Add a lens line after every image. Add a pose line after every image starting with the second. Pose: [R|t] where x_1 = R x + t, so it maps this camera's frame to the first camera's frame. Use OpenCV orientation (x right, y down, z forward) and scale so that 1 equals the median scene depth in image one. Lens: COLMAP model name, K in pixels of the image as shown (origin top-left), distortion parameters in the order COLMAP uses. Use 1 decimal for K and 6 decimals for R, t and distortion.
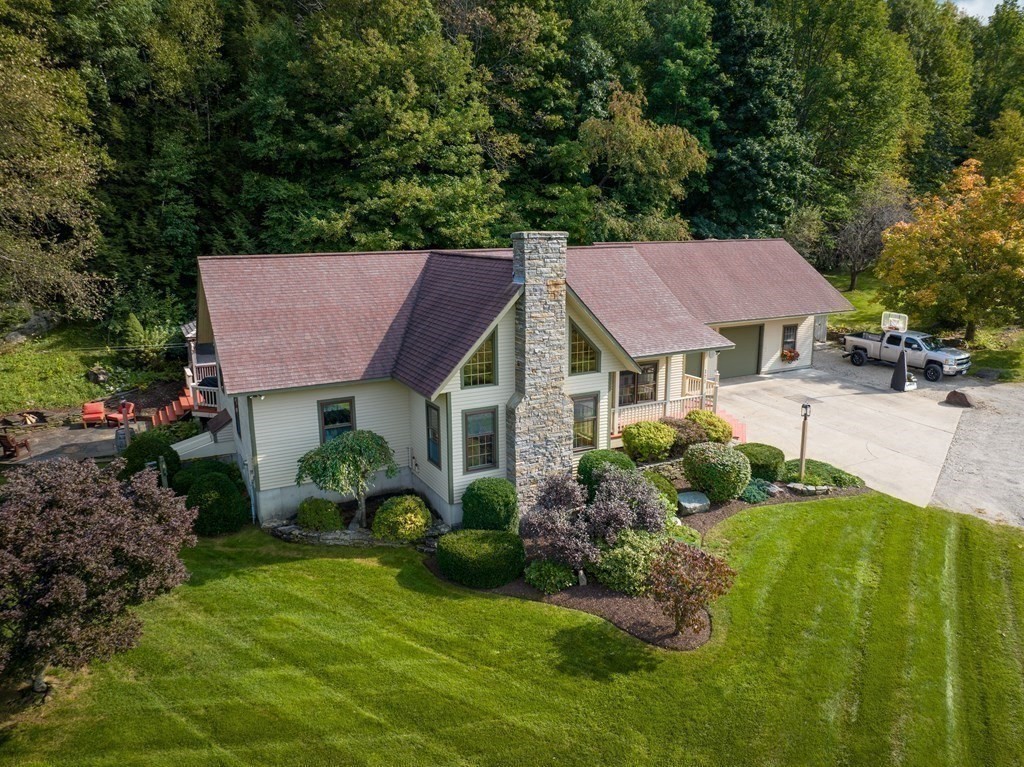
lens RADIAL K [[733.9, 0, 514.0], [0, 733.9, 380.2], [0, 0, 1]] dist [-0.048597, -0.000403]
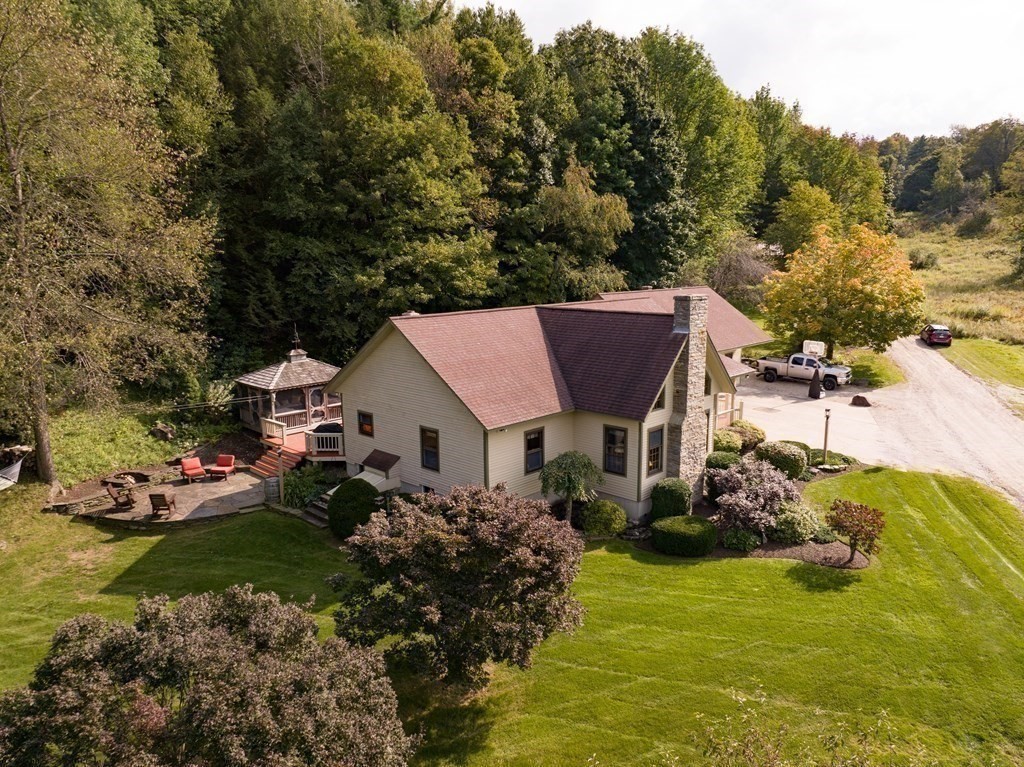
lens RADIAL K [[733.9, 0, 509.4], [0, 733.9, 385.8], [0, 0, 1]] dist [-0.048597, -0.000403]
pose [[0.947716, -0.056736, 0.314030, -0.394929], [0.069118, 0.997203, -0.028426, -0.009059], [-0.311539, 0.048645, 0.948987, -0.099930]]
